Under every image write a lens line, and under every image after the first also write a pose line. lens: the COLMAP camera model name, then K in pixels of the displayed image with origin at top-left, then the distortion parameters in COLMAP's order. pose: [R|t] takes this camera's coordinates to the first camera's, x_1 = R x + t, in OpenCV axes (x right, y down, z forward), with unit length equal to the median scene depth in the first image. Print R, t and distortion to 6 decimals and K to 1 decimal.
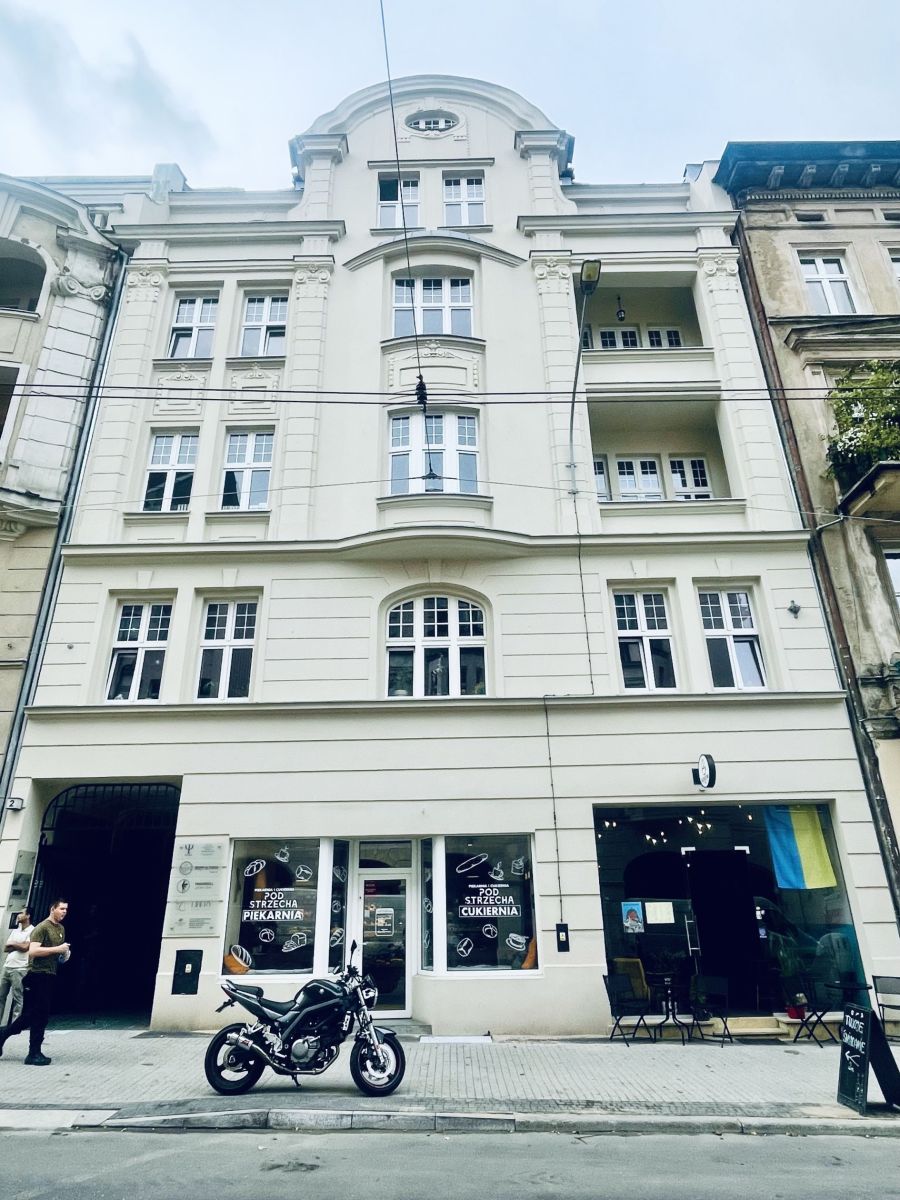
lens RADIAL K [[737.4, 0, 450.0], [0, 737.4, 600.0], [0, 0, 1]] dist [-0.000883, -0.000582]
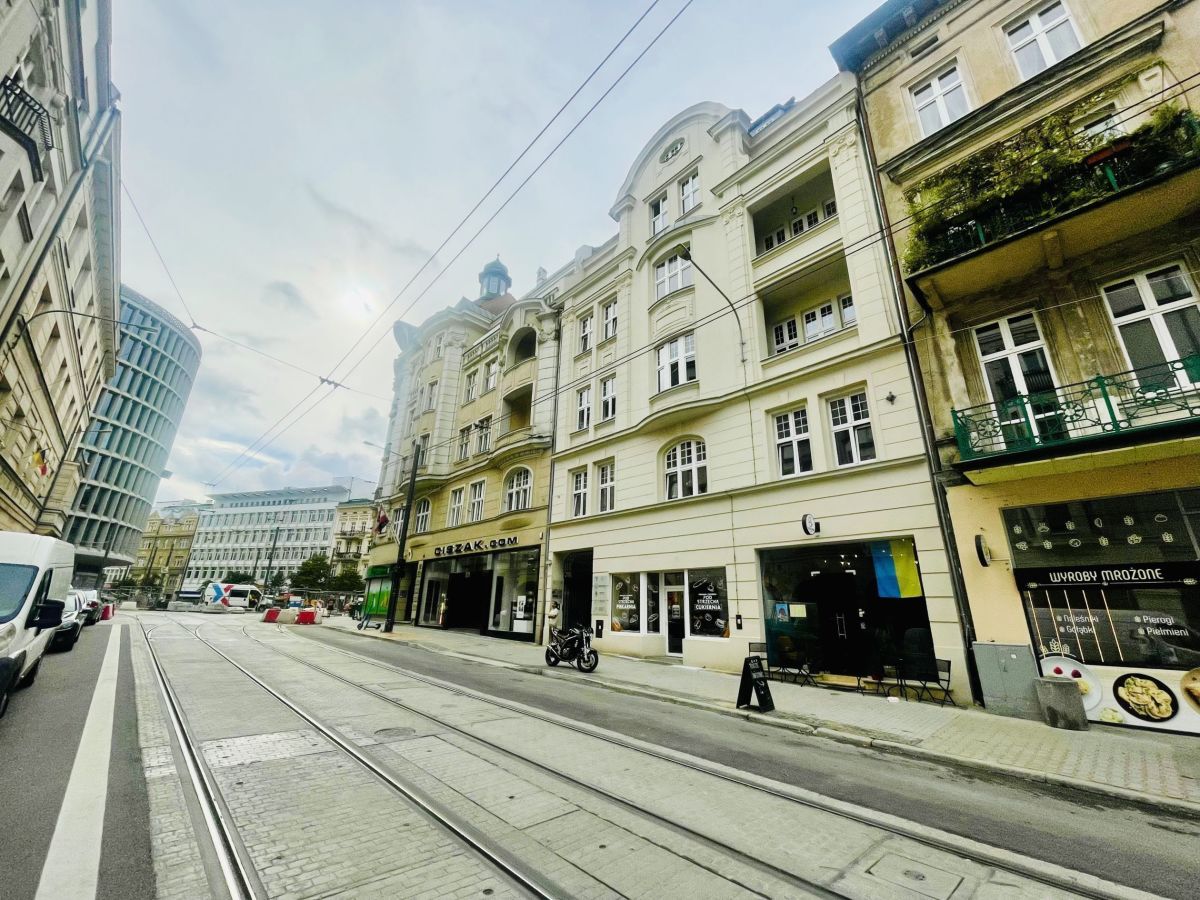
lens RADIAL K [[482.3, 0, 600.0], [0, 482.3, 450.0], [0, 0, 1]] dist [-0.001644, -0.000157]
pose [[0.692230, -0.201585, -0.692951, 0.692761], [0.260283, 0.965308, -0.020804, -0.016450], [0.673105, -0.165963, 0.720684, -0.020325]]
